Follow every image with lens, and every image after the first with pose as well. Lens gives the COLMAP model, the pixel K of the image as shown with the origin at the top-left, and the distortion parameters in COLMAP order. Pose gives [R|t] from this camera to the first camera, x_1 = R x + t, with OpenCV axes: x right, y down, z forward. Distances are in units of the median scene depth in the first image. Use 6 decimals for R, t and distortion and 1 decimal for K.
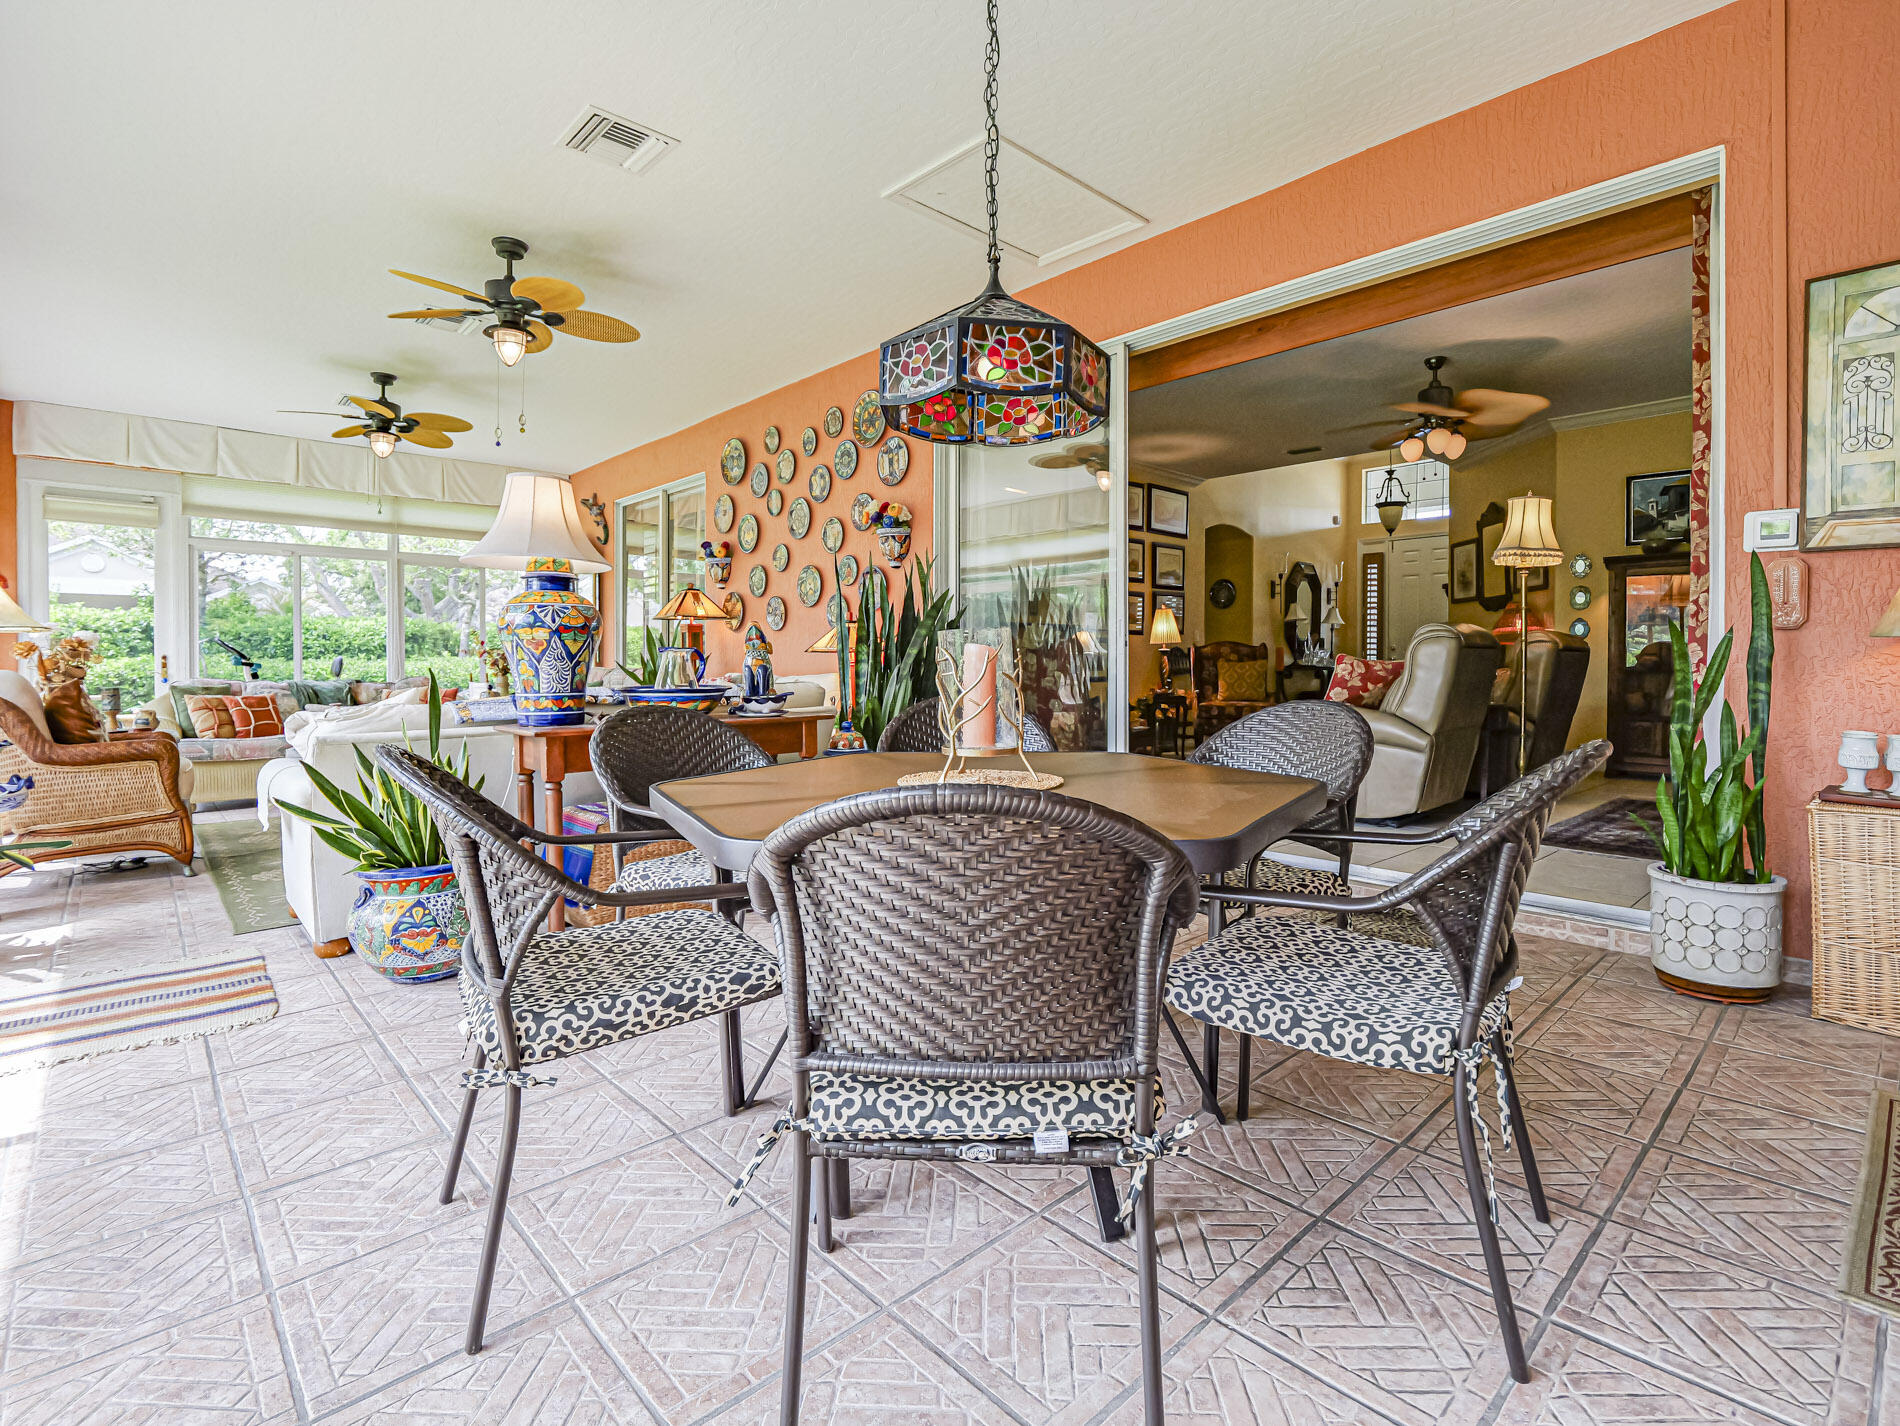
lens RADIAL K [[930.8, 0, 931.8], [0, 930.8, 670.9], [0, 0, 1]] dist [-0.002309, -0.001507]
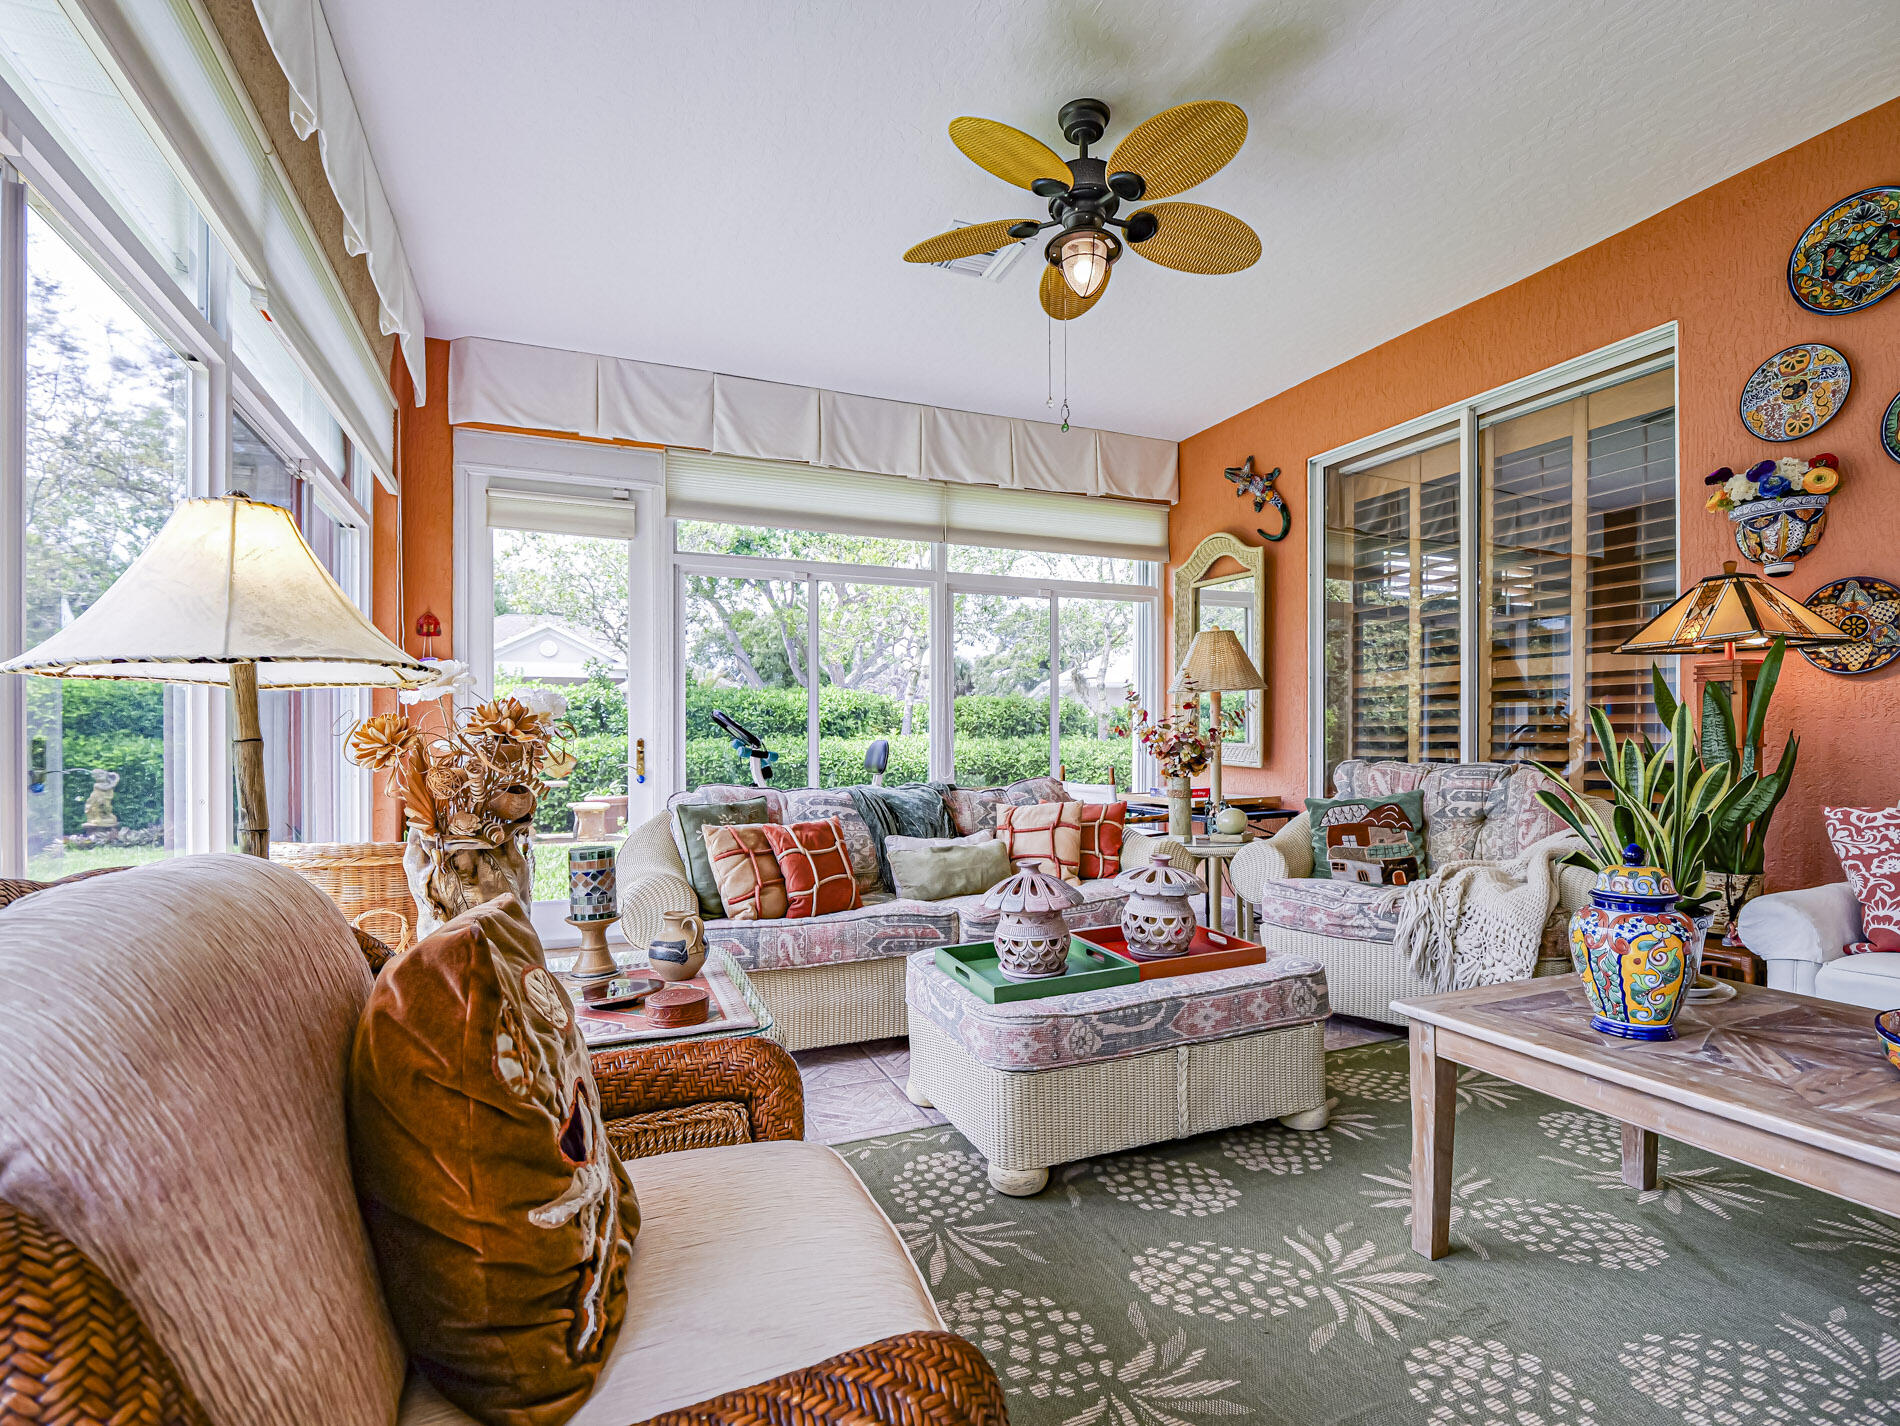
lens RADIAL K [[930.8, 0, 953.8], [0, 930.8, 730.8], [0, 0, 1]] dist [-0.002309, -0.001507]
pose [[0.947642, -0.006124, -0.319277, -0.450382], [0.001513, 0.999891, -0.014688, -0.013873], [0.319332, 0.013435, 0.947547, 0.498211]]
